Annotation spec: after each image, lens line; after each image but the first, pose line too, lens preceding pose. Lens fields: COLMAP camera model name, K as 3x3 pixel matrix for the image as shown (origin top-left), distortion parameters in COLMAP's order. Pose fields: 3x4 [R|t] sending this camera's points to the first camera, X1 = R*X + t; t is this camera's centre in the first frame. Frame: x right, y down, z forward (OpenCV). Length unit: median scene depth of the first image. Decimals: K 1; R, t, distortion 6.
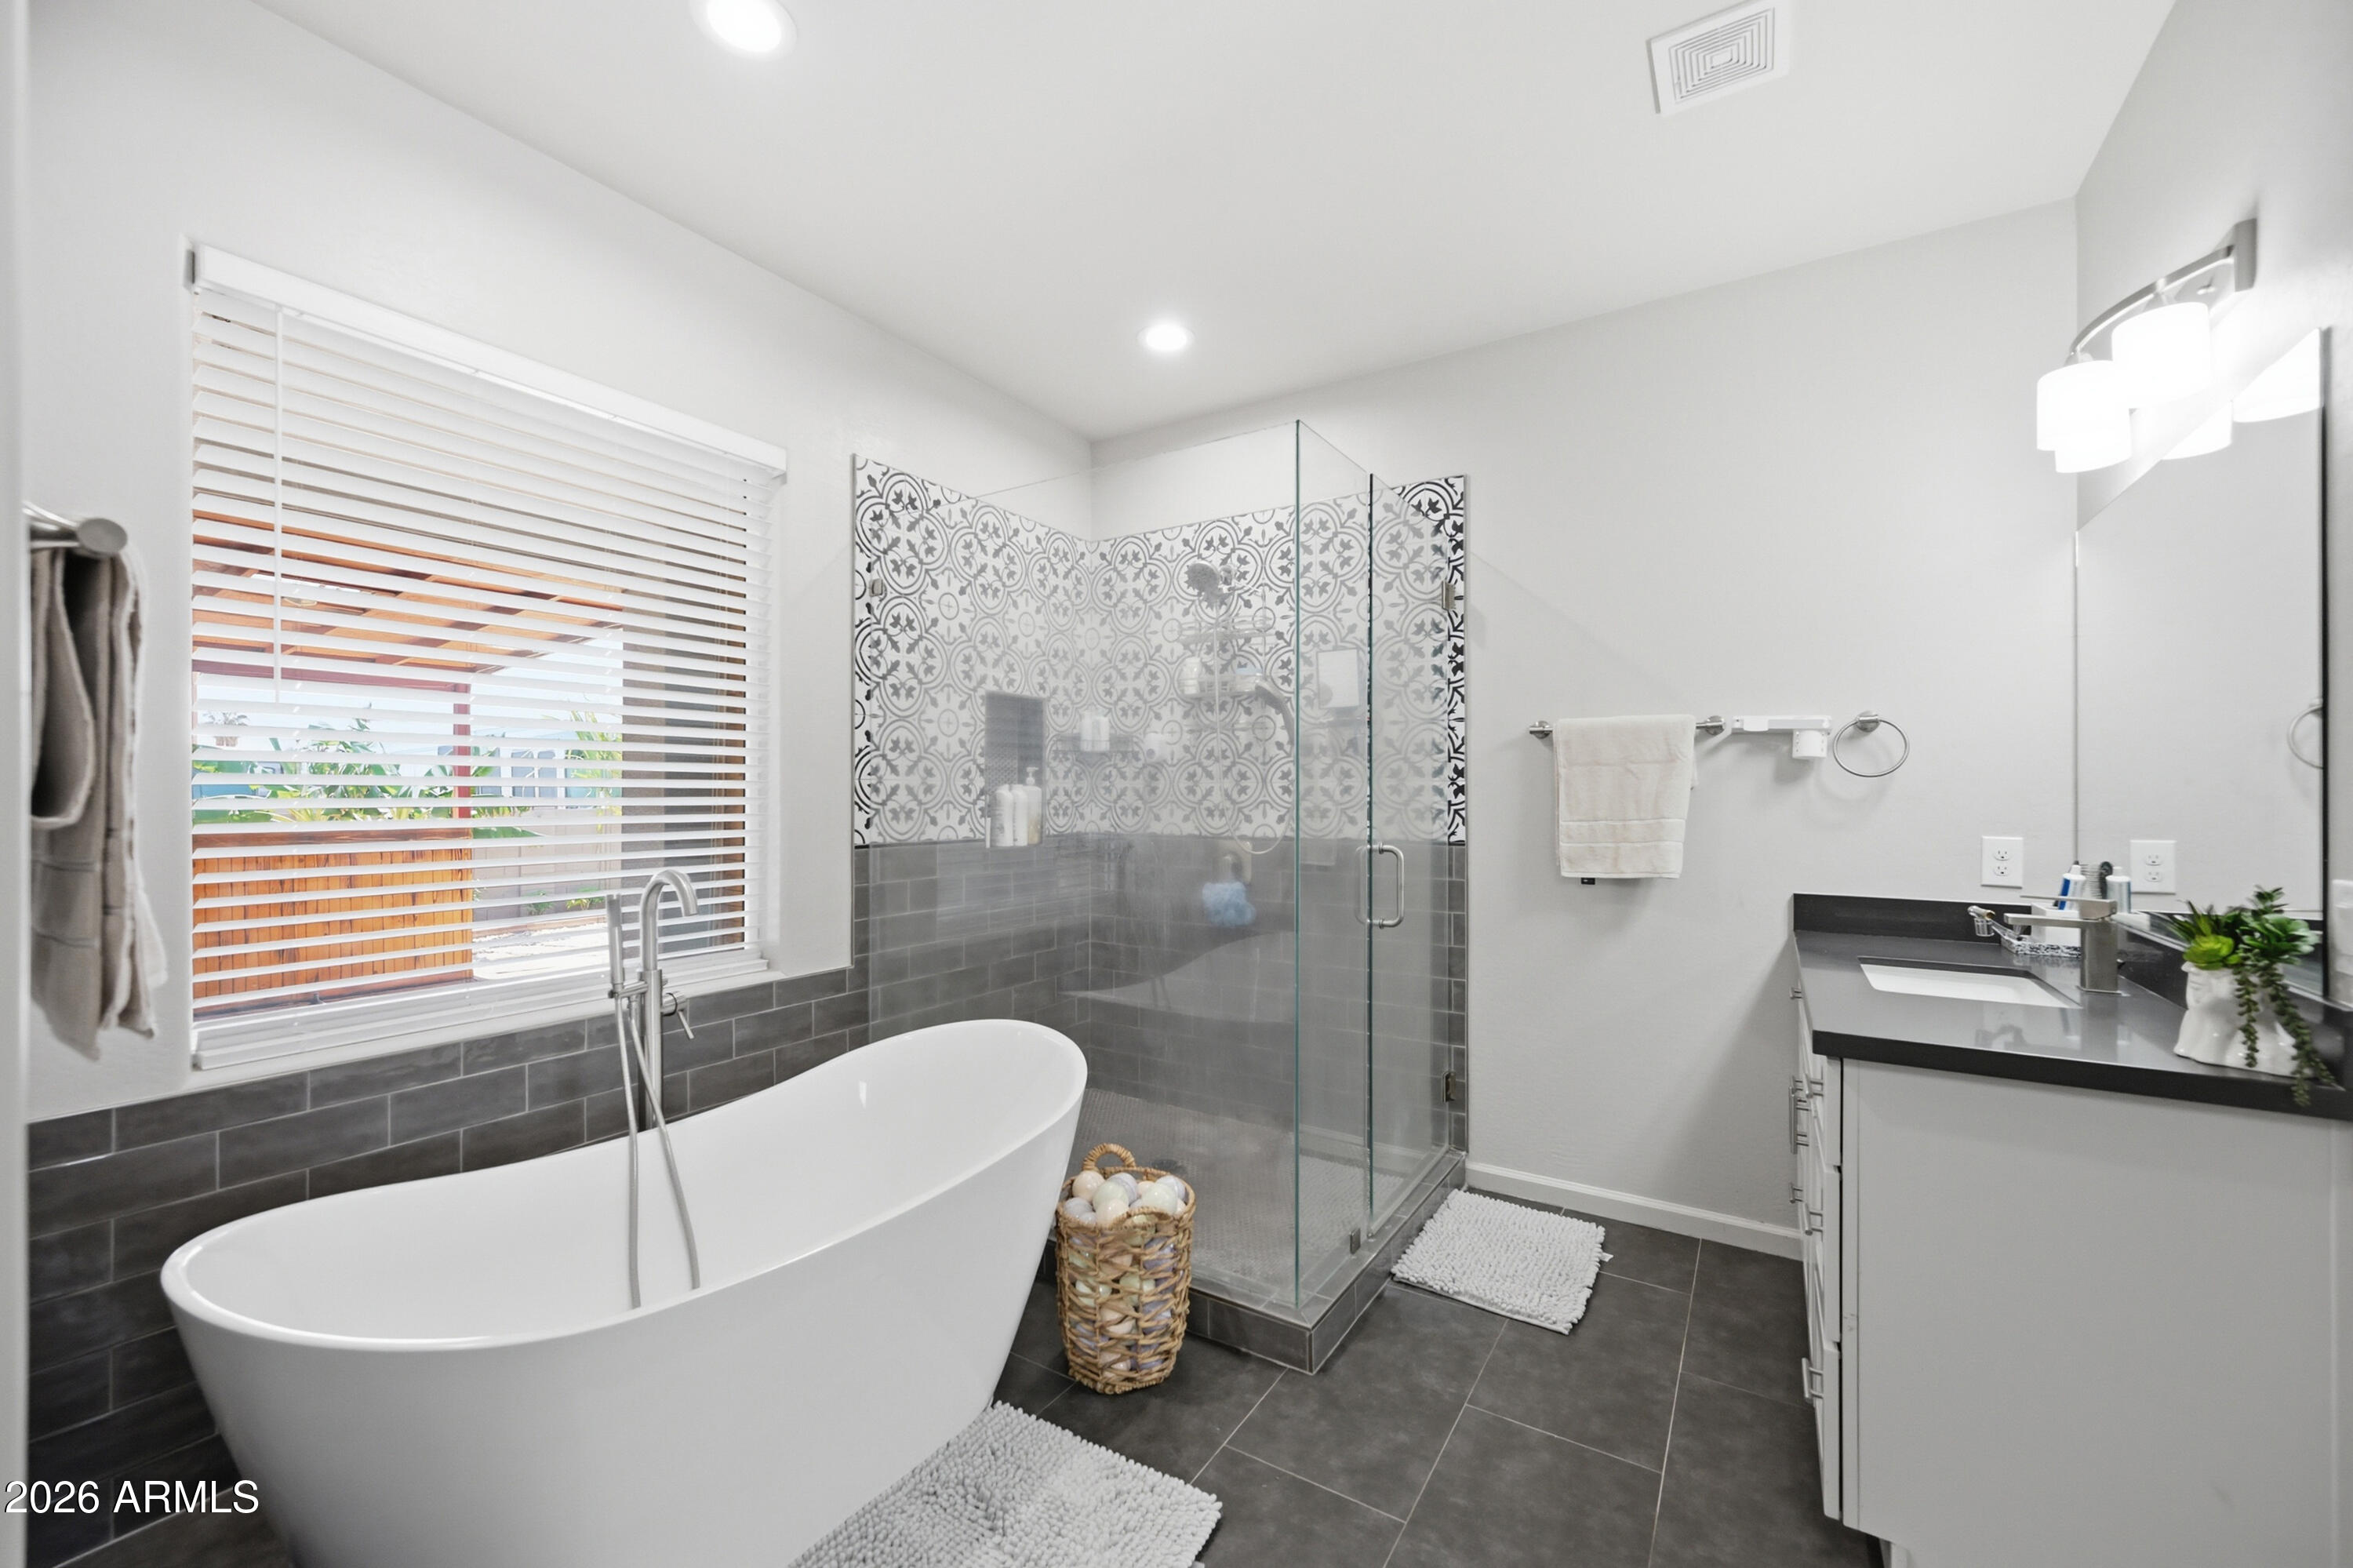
lens RADIAL K [[935.7, 0, 1178.5], [0, 935.7, 790.9], [0, 0, 1]] dist [0.000935, 0.000249]
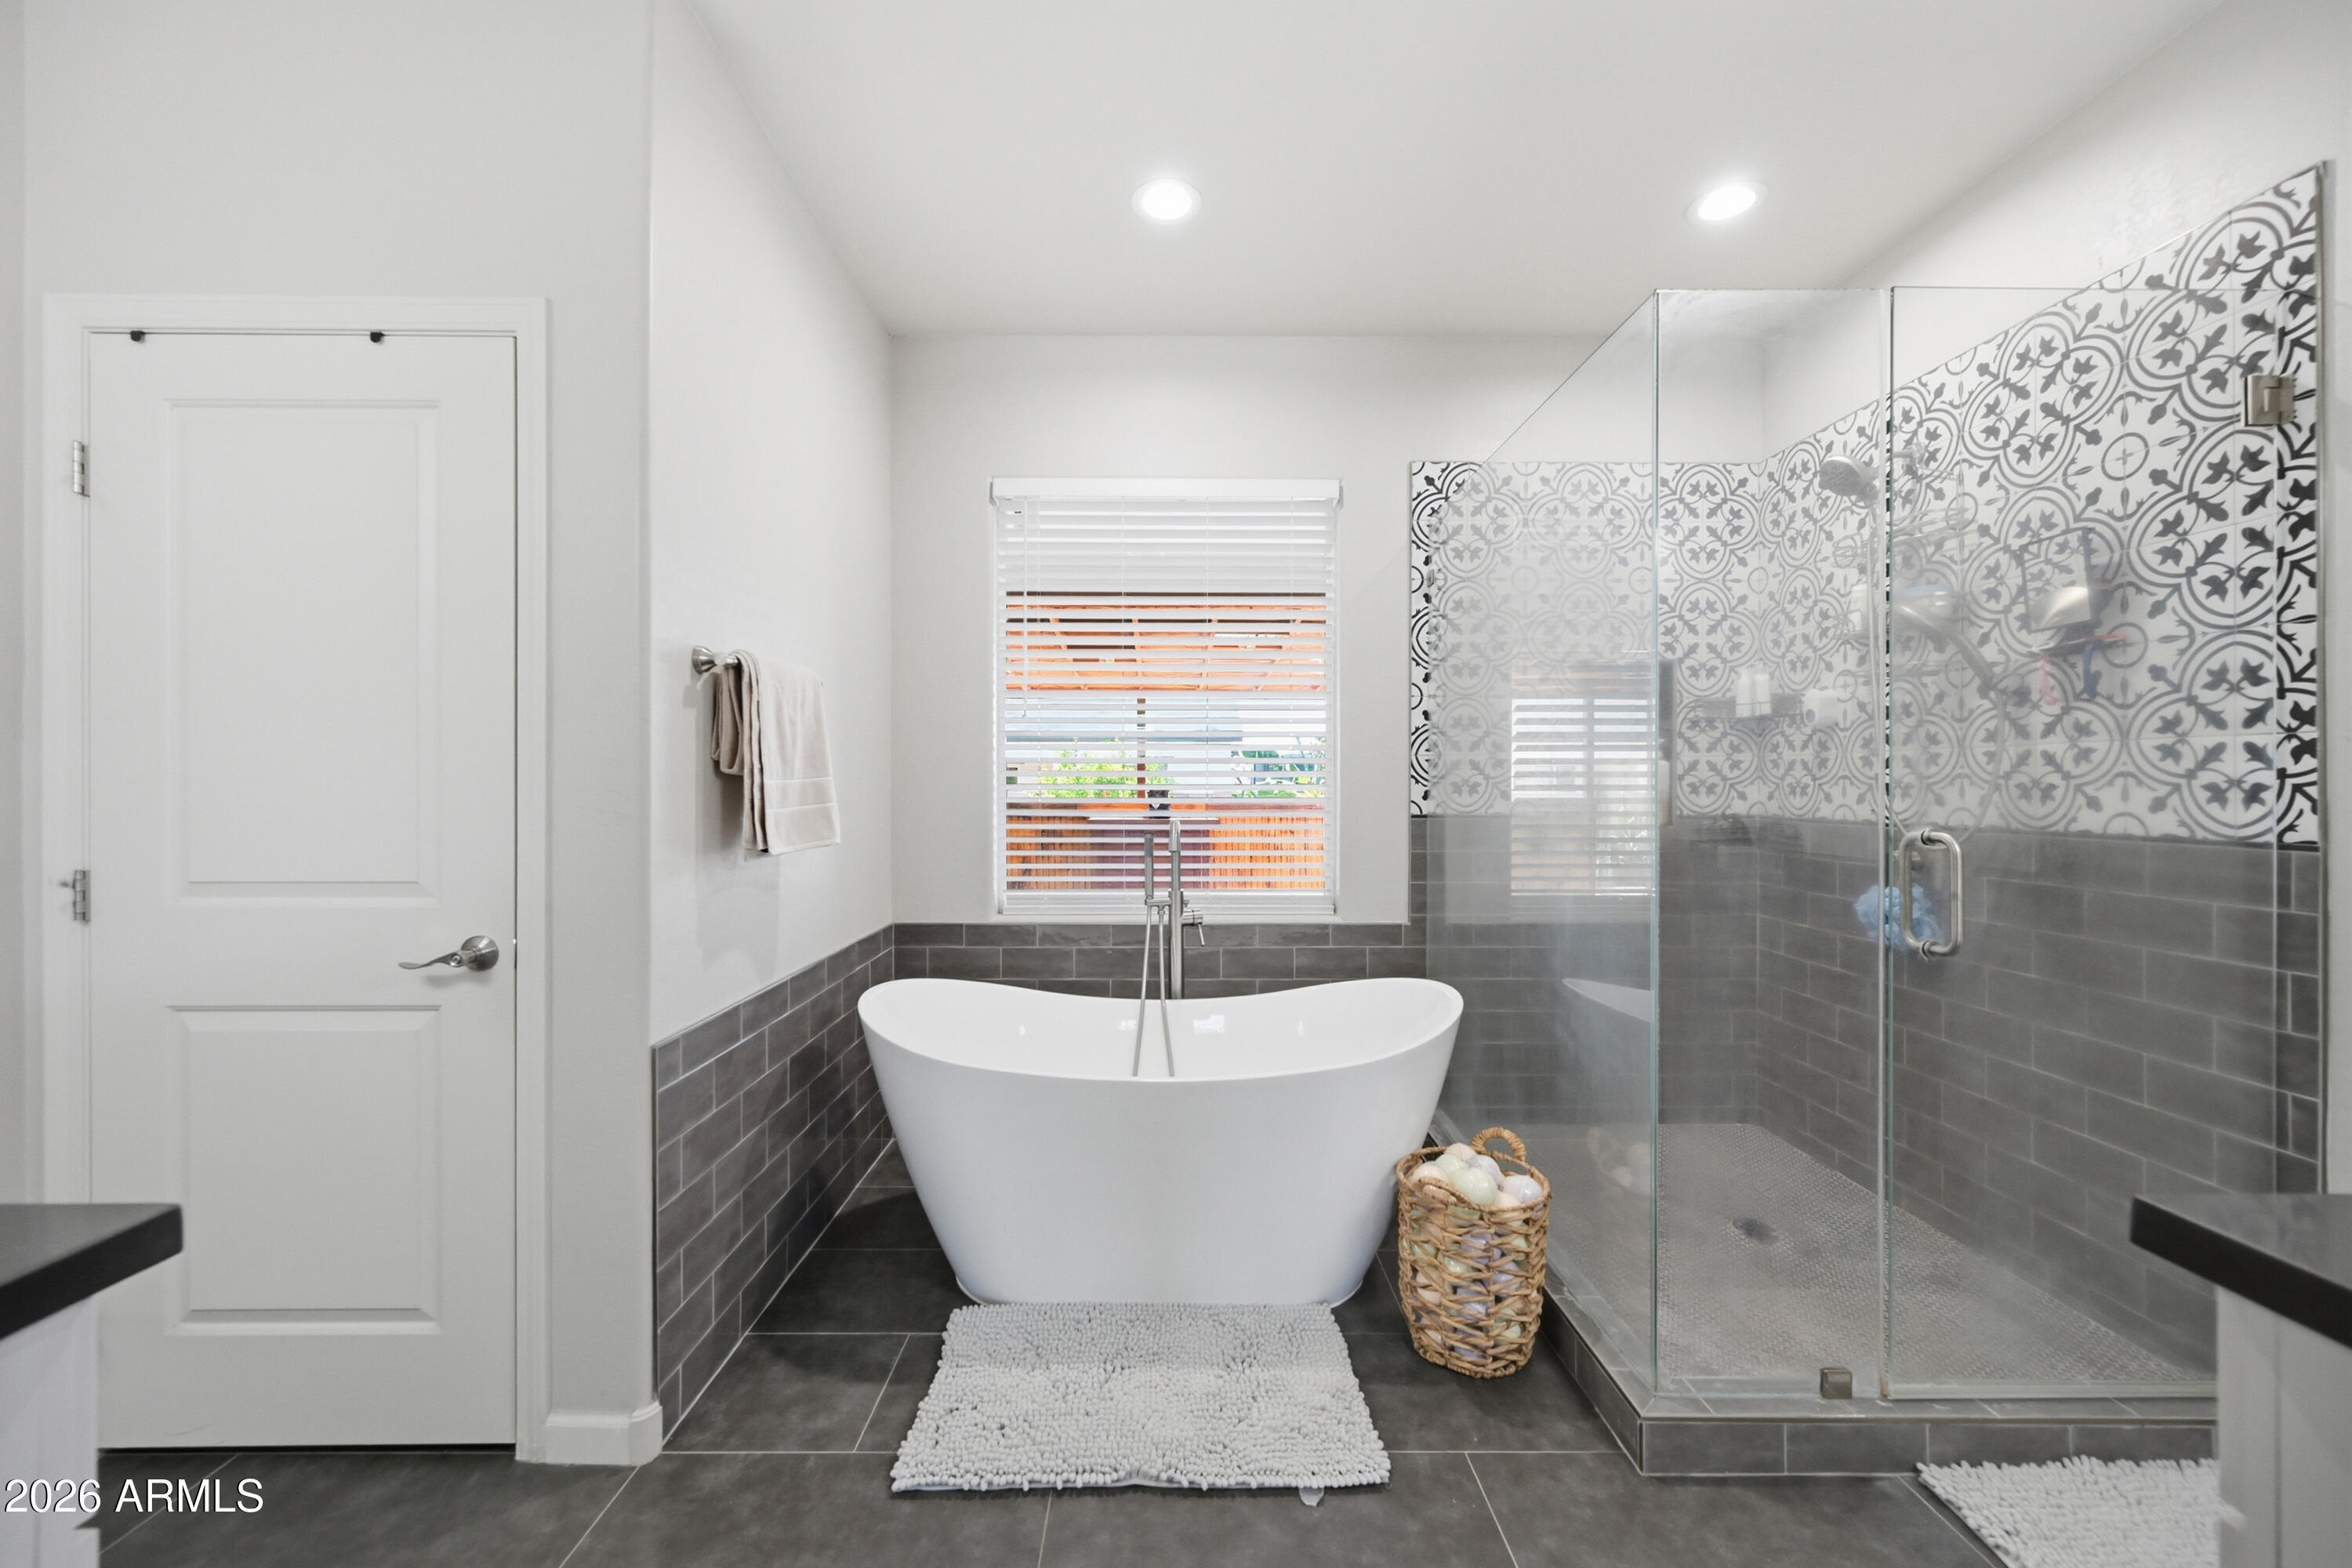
lens RADIAL K [[942.5, 0, 1176.0], [0, 942.5, 784.0], [0, 0, 1]] dist [0.002163, 0.000330]
pose [[0.539441, 0.000959, -0.842023, 0.409327], [0.001817, 0.999996, 0.002303, 0.017248], [0.842021, -0.002772, 0.539437, 0.149792]]
